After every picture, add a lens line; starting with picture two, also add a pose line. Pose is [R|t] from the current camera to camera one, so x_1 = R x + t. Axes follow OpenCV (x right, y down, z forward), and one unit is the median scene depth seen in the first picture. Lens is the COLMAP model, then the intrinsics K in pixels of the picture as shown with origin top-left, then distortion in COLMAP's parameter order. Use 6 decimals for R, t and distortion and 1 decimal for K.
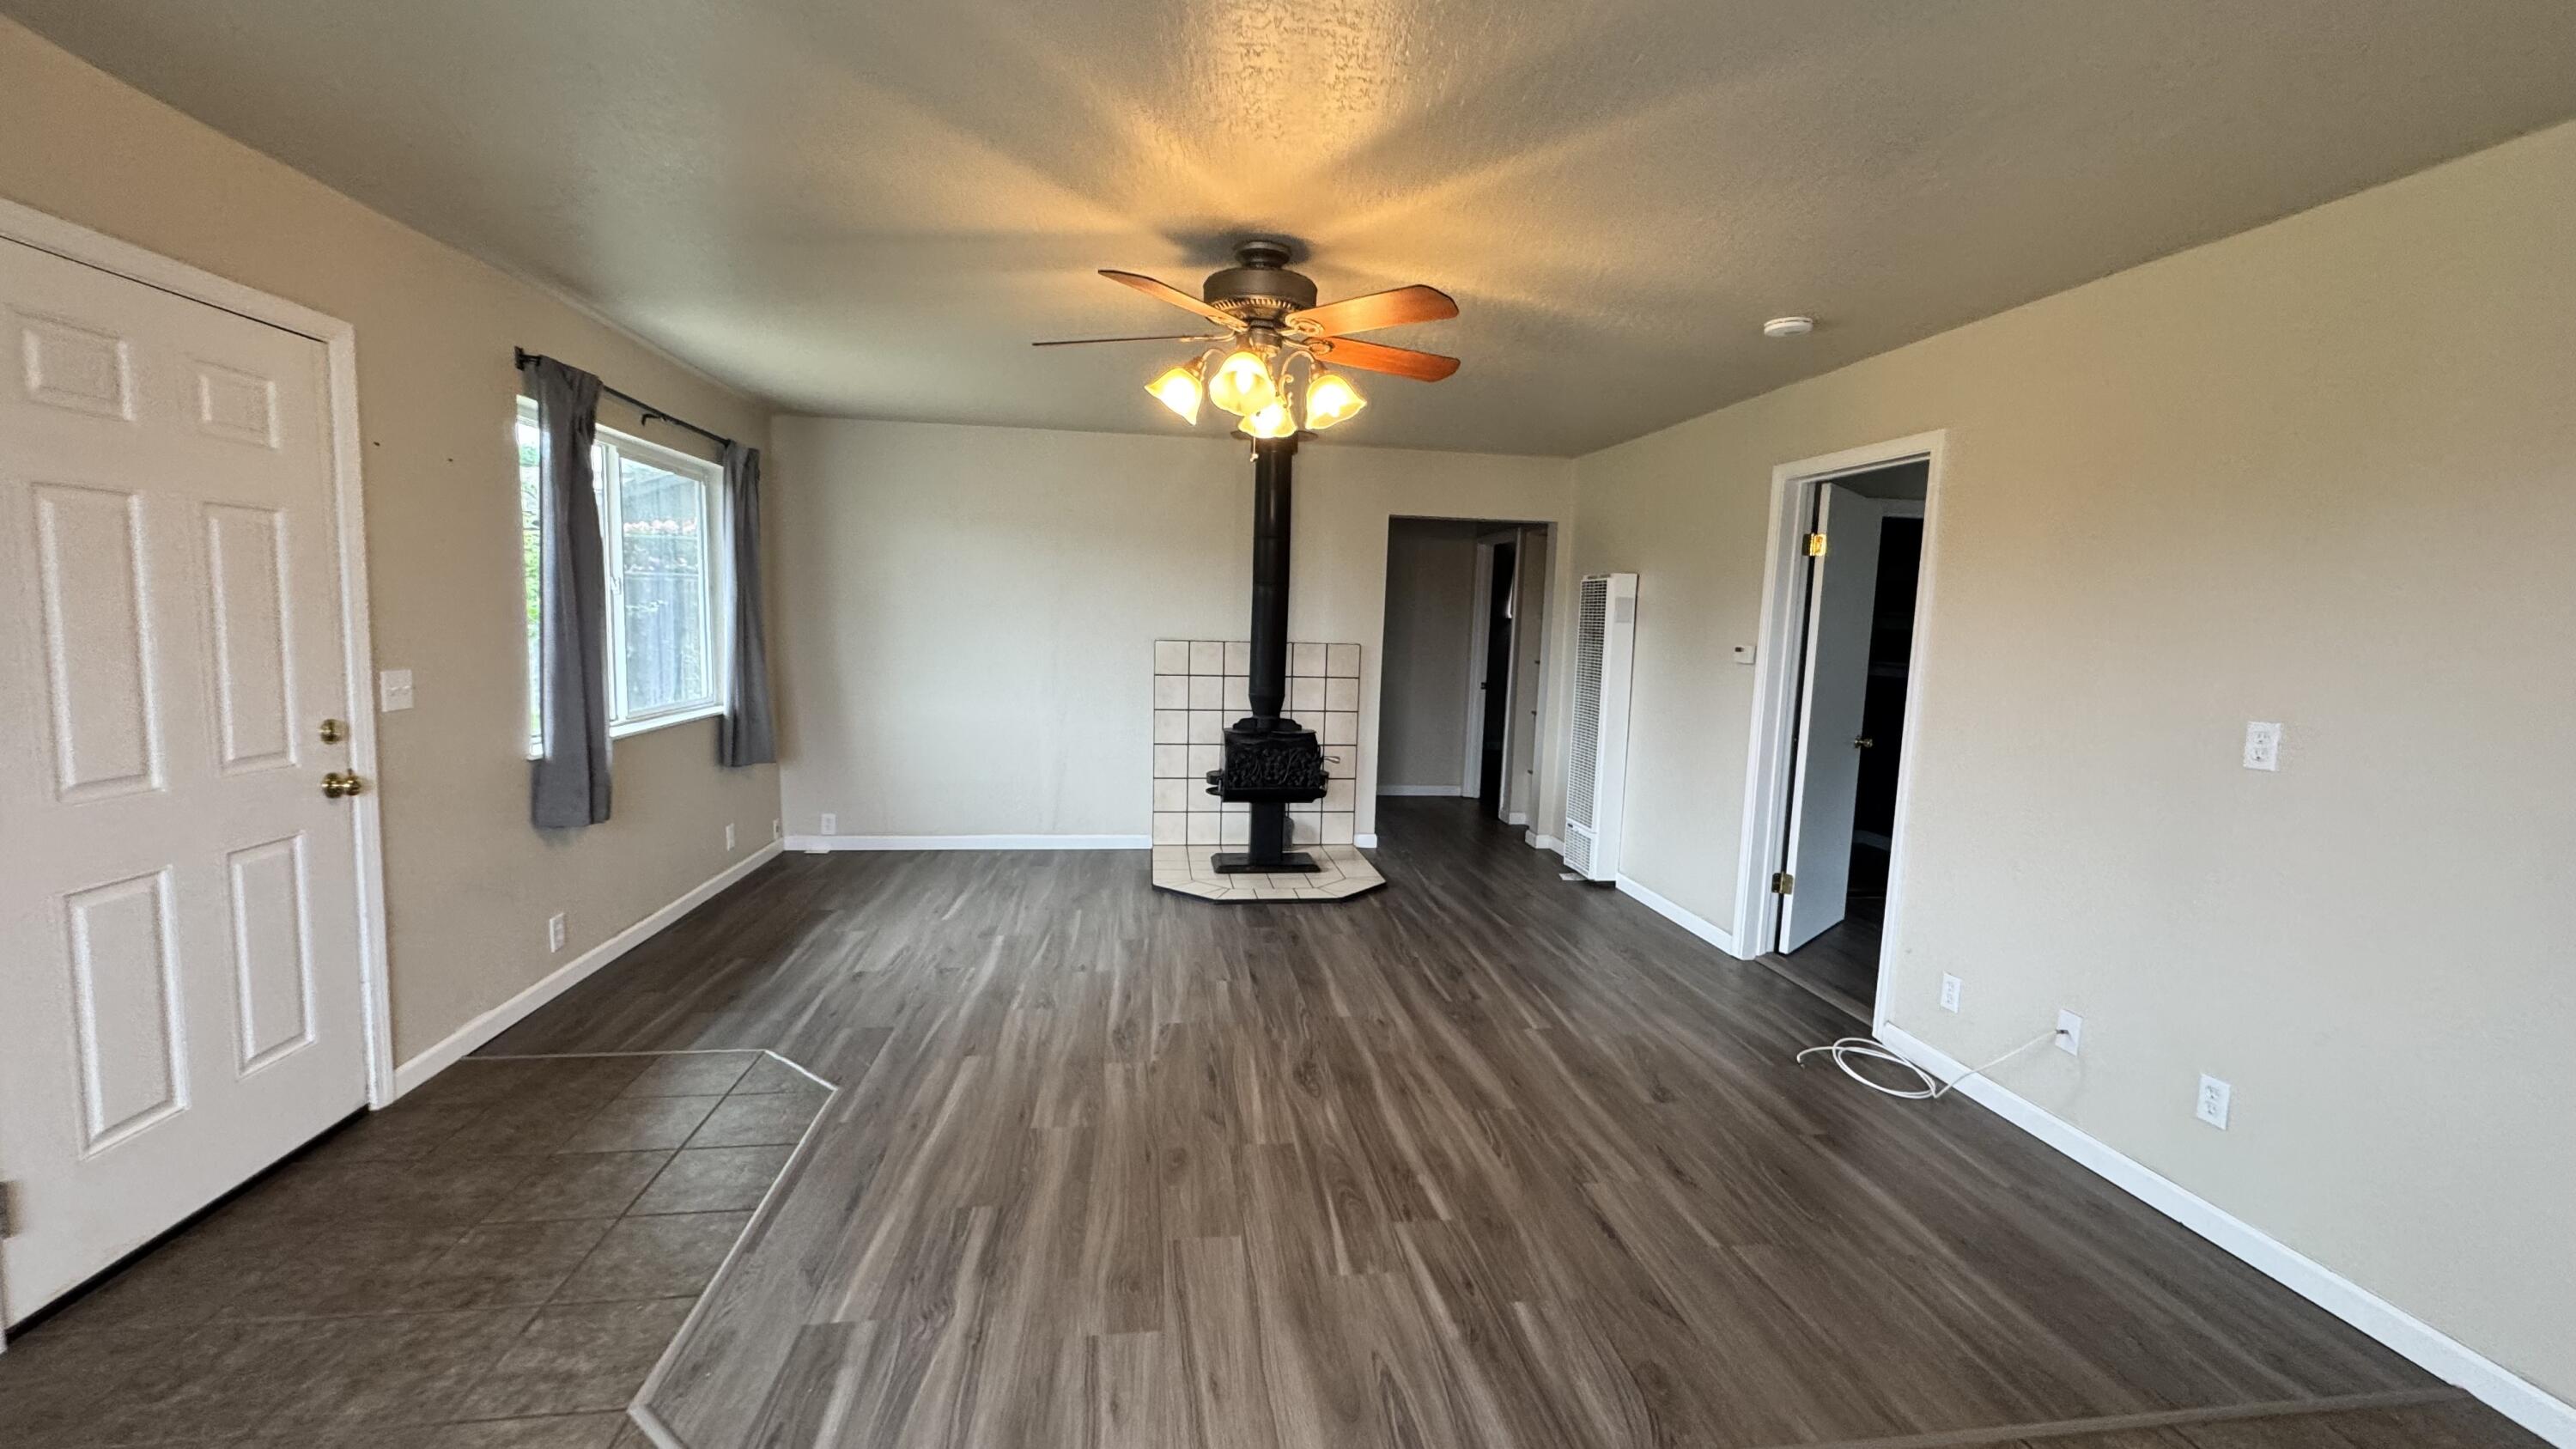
lens RADIAL K [[1036.6, 0, 1284.0], [0, 1036.6, 717.6], [0, 0, 1]] dist [0.000802, 0.000221]
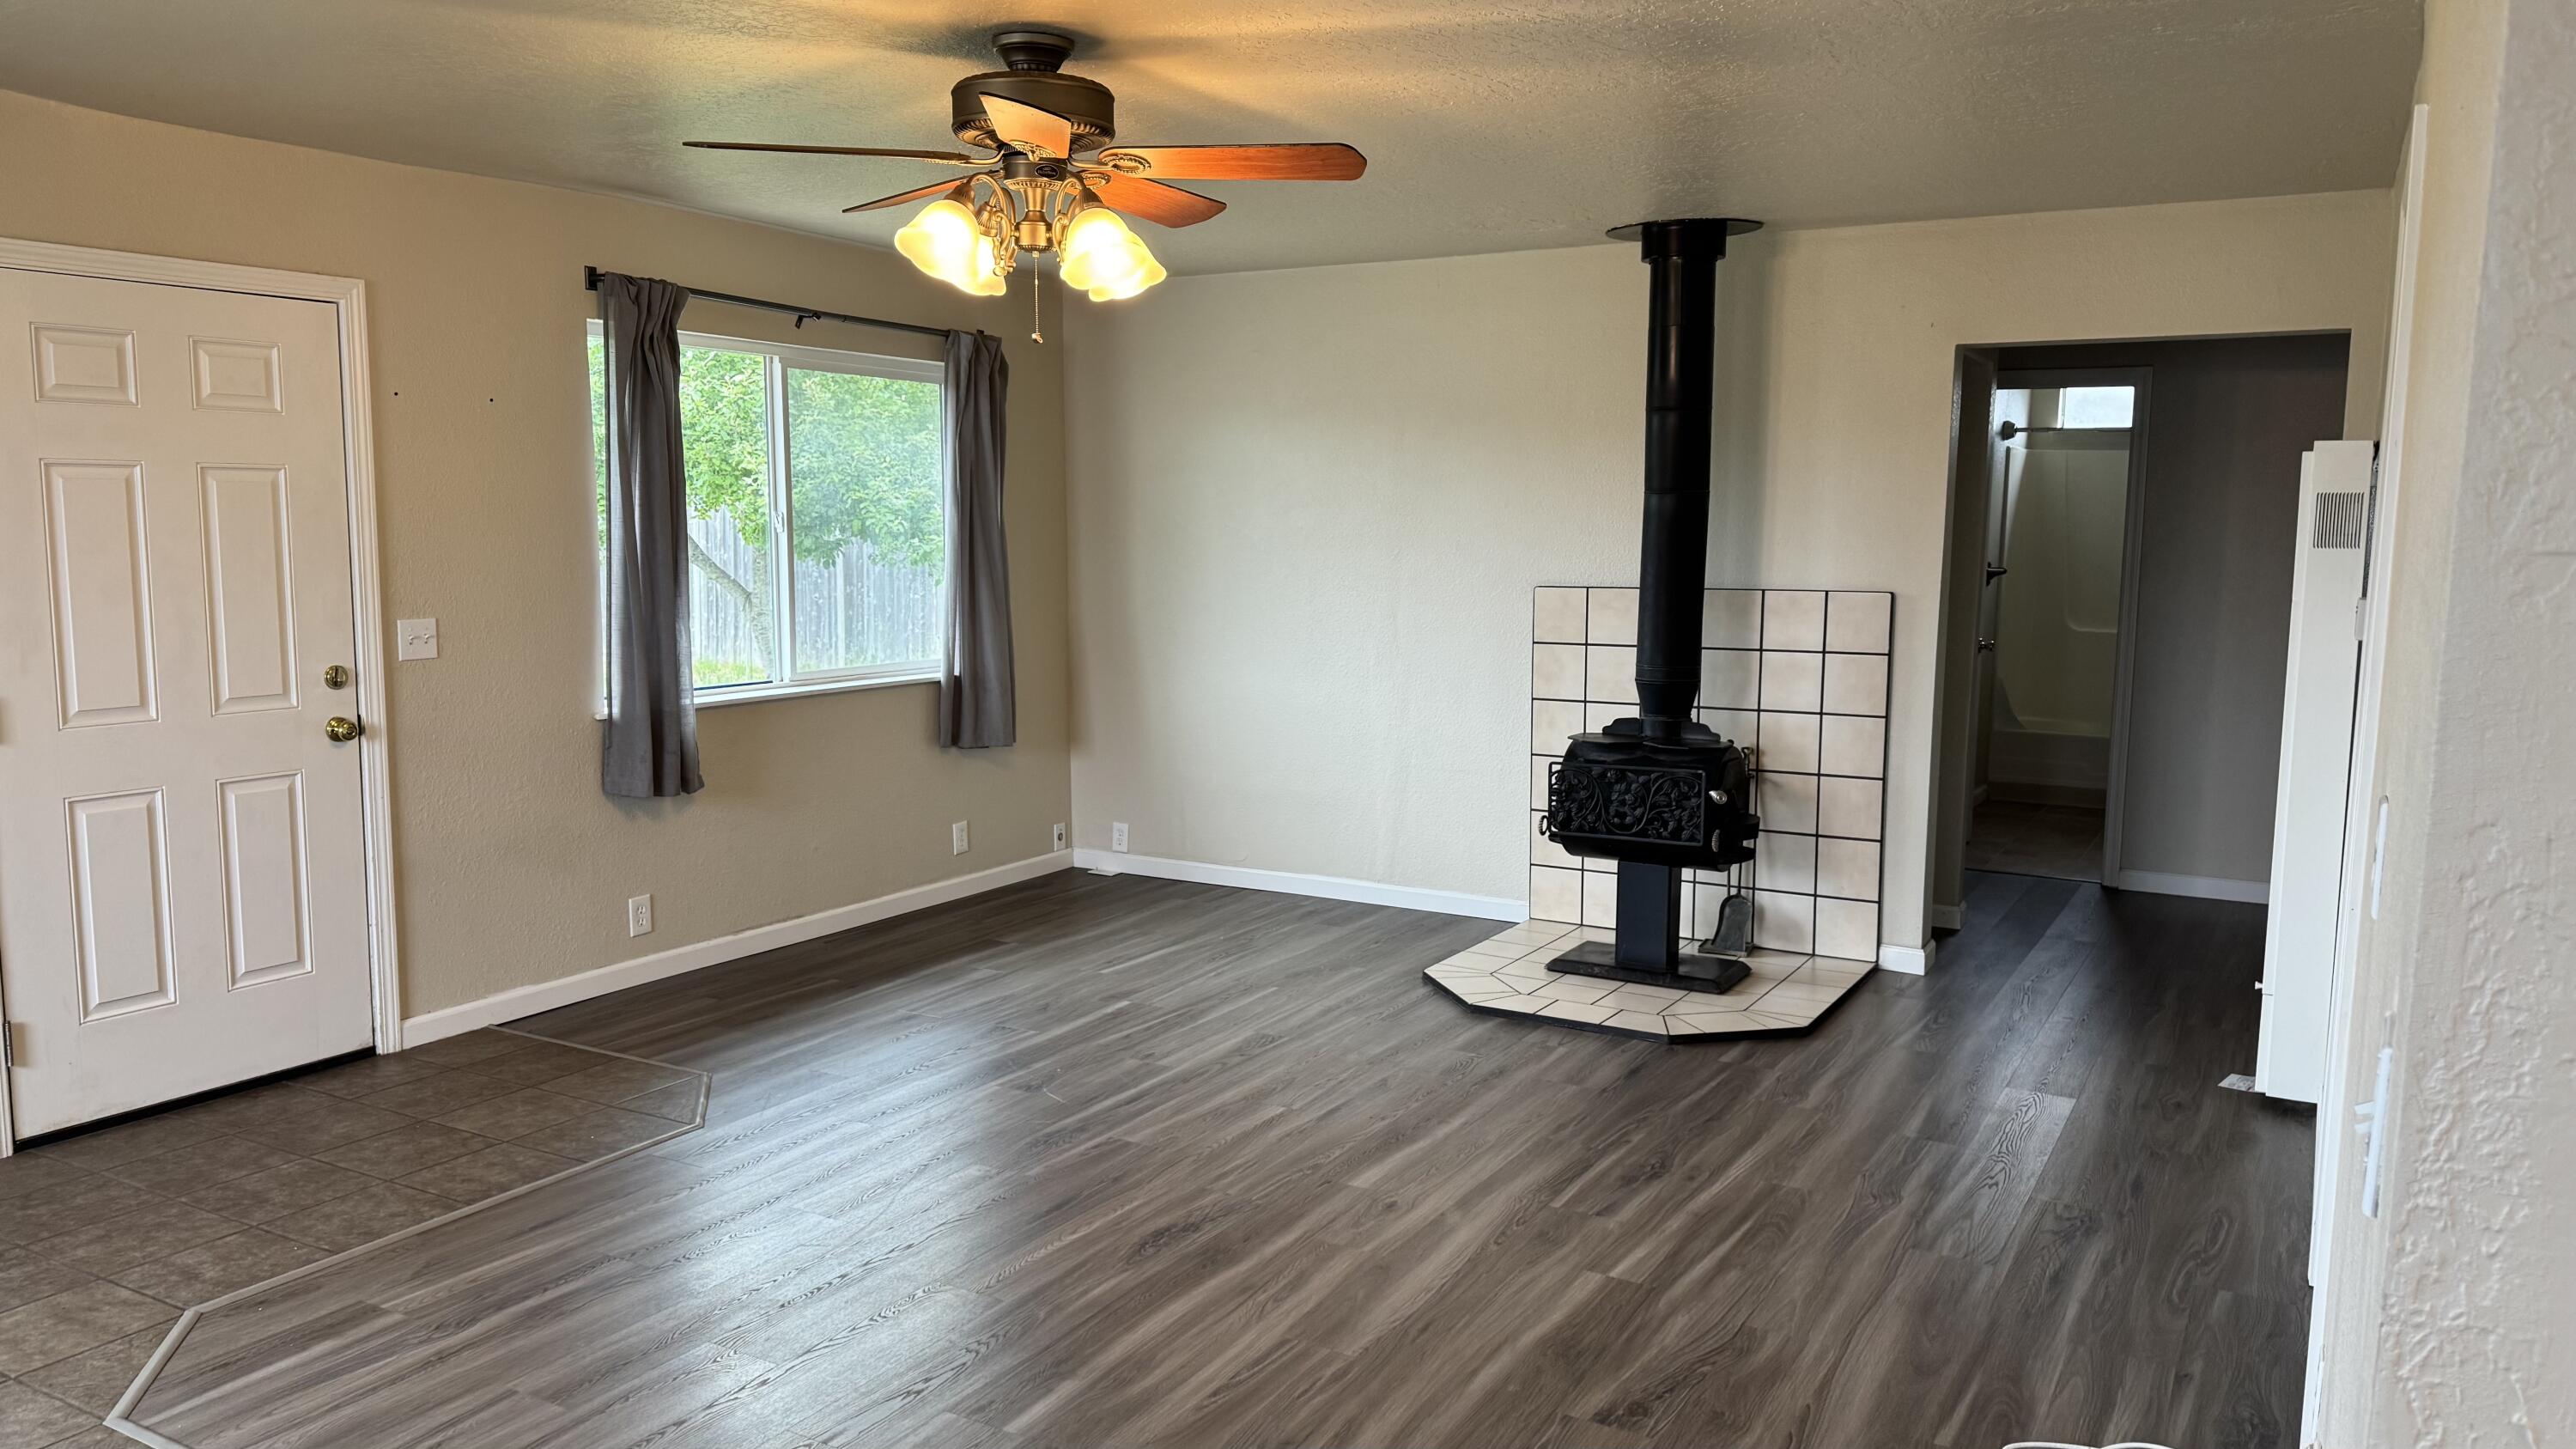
lens RADIAL K [[1825.6, 0, 1277.3], [0, 1825.6, 731.1], [0, 0, 1]] dist [0.070058, -0.075389]
pose [[0.785220, 0.051602, -0.617063, 0.720954], [-0.043799, 0.998654, 0.027778, -0.018636], [0.617666, 0.005215, 0.786424, 0.093255]]
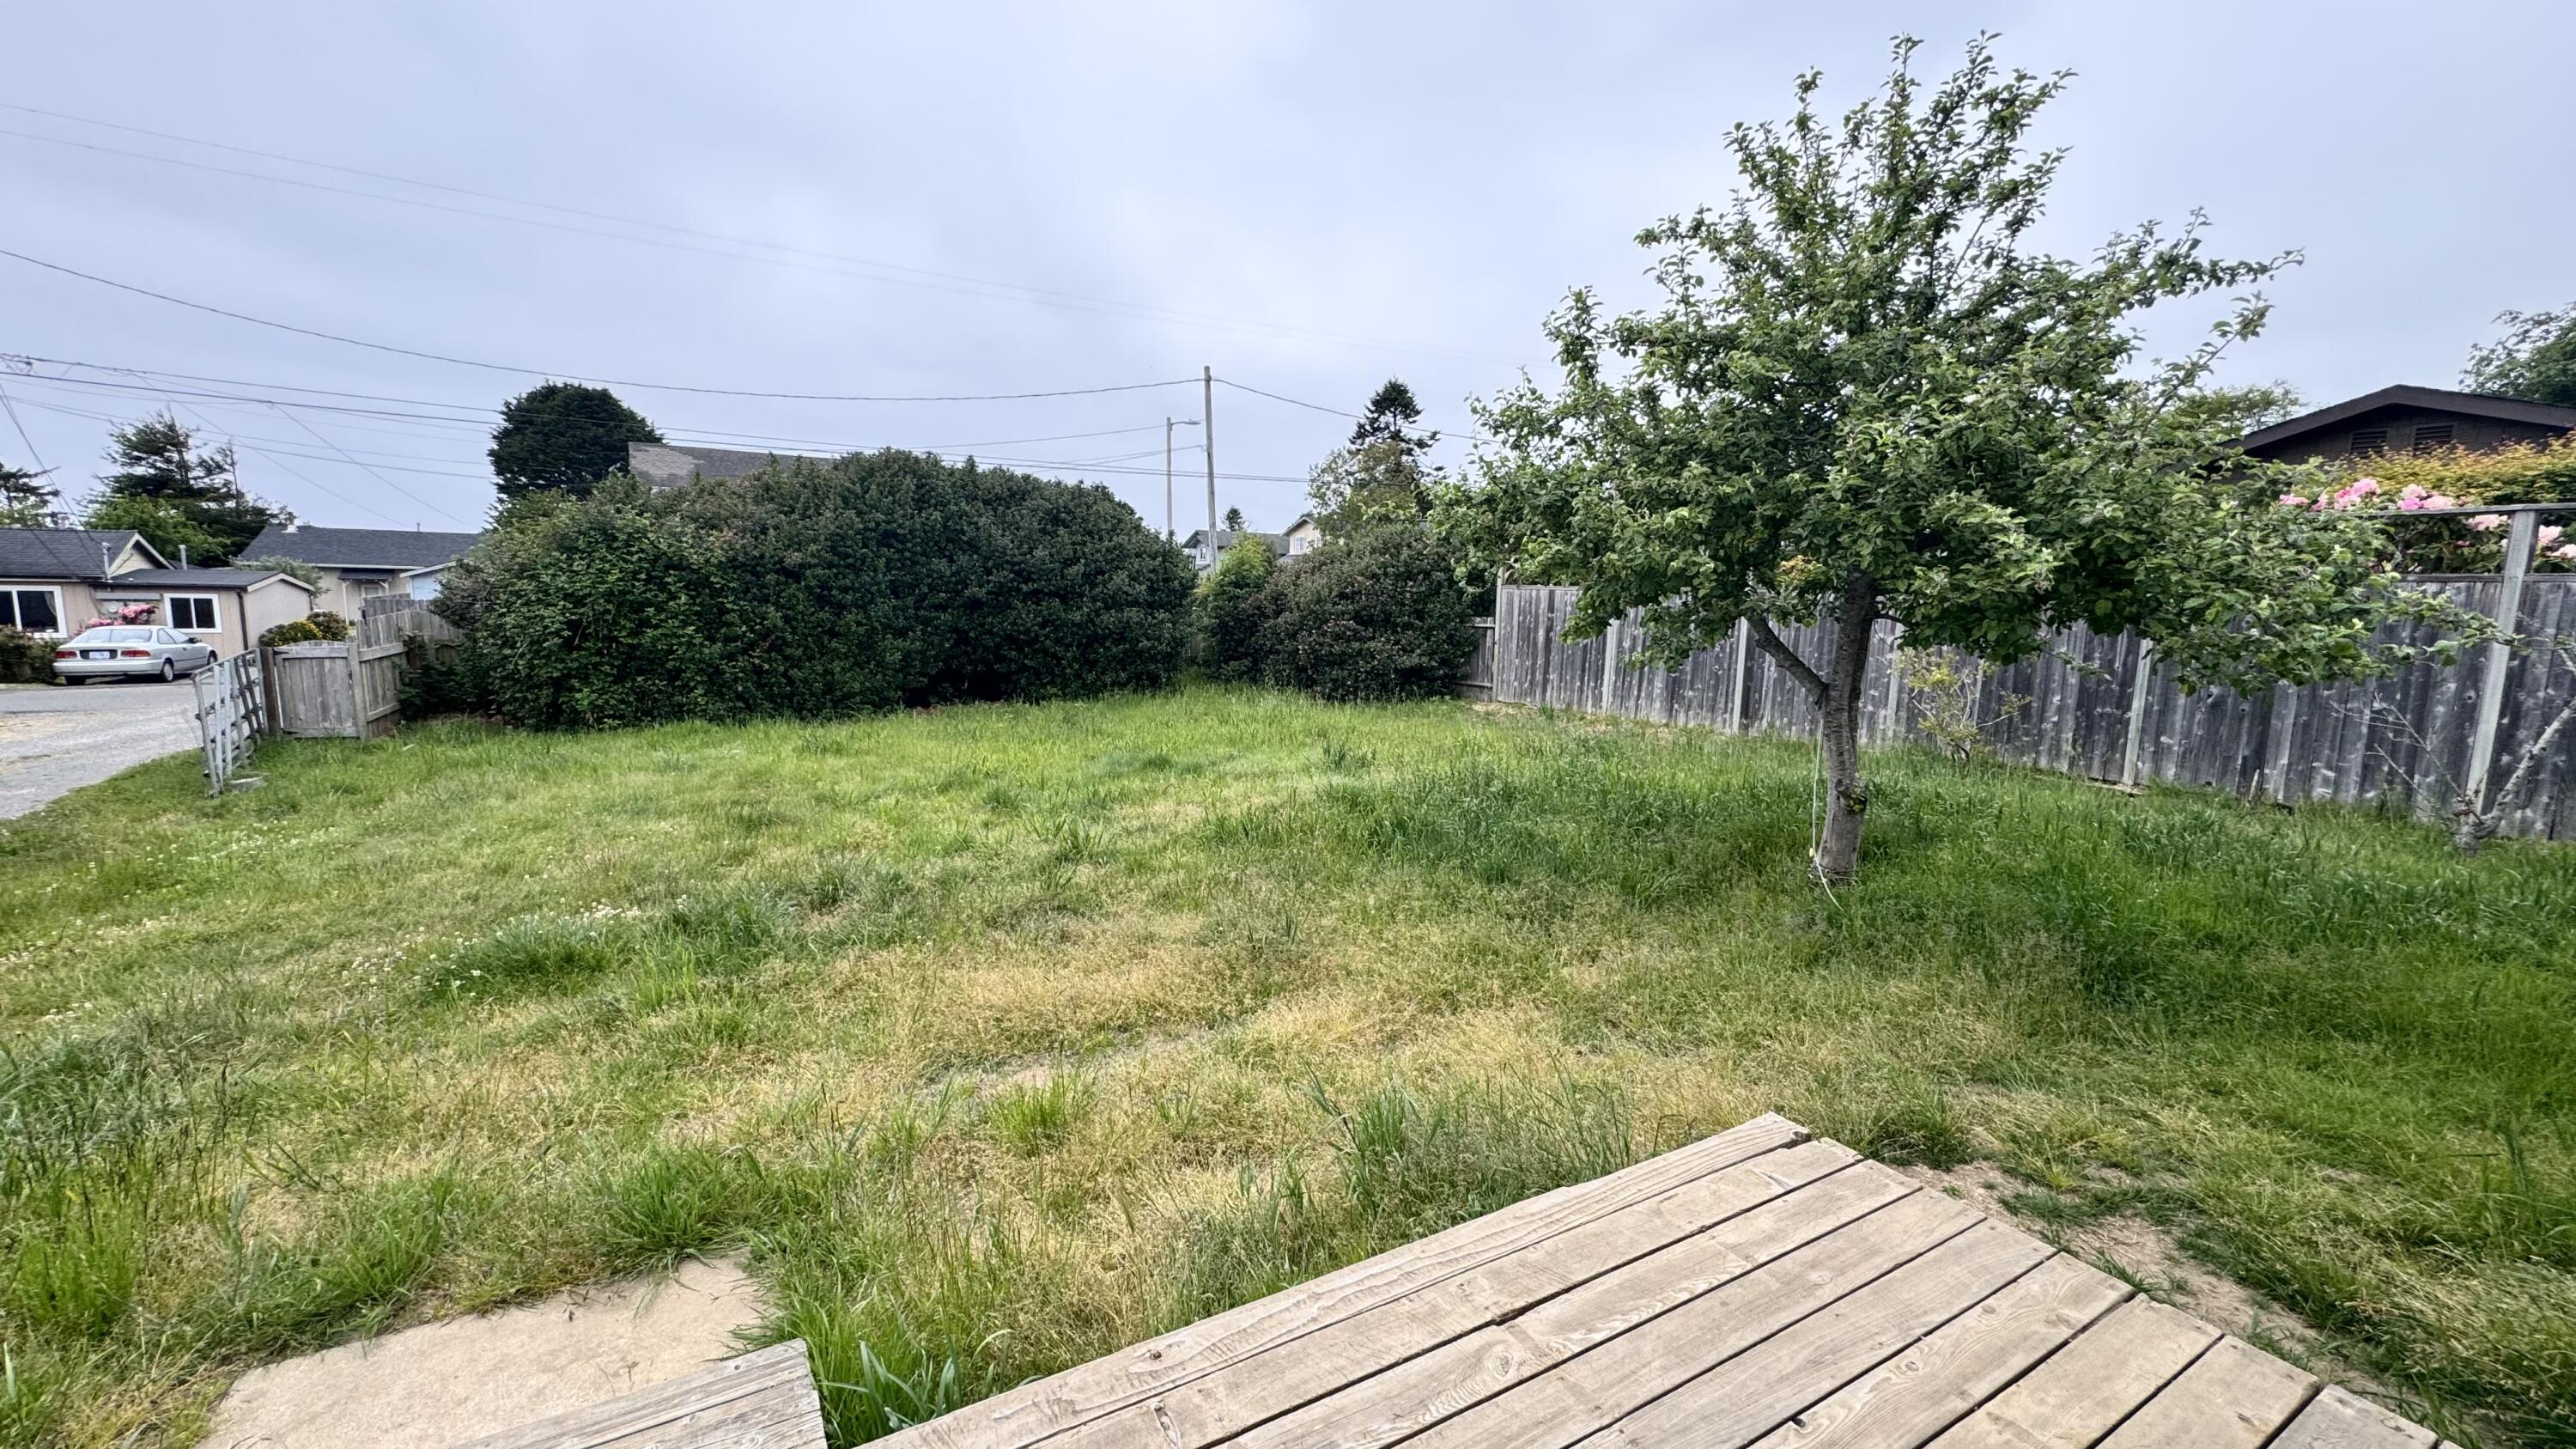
lens RADIAL K [[1025.7, 0, 1288.0], [0, 1025.7, 724.5], [0, 0, 1]] dist [-0.000959, 0.000160]
pose [[0.383453, 0.099946, -0.918137, -0.932522], [-0.101546, 0.992662, 0.065648, -0.094464], [0.917961, 0.068060, 0.390788, 0.727172]]
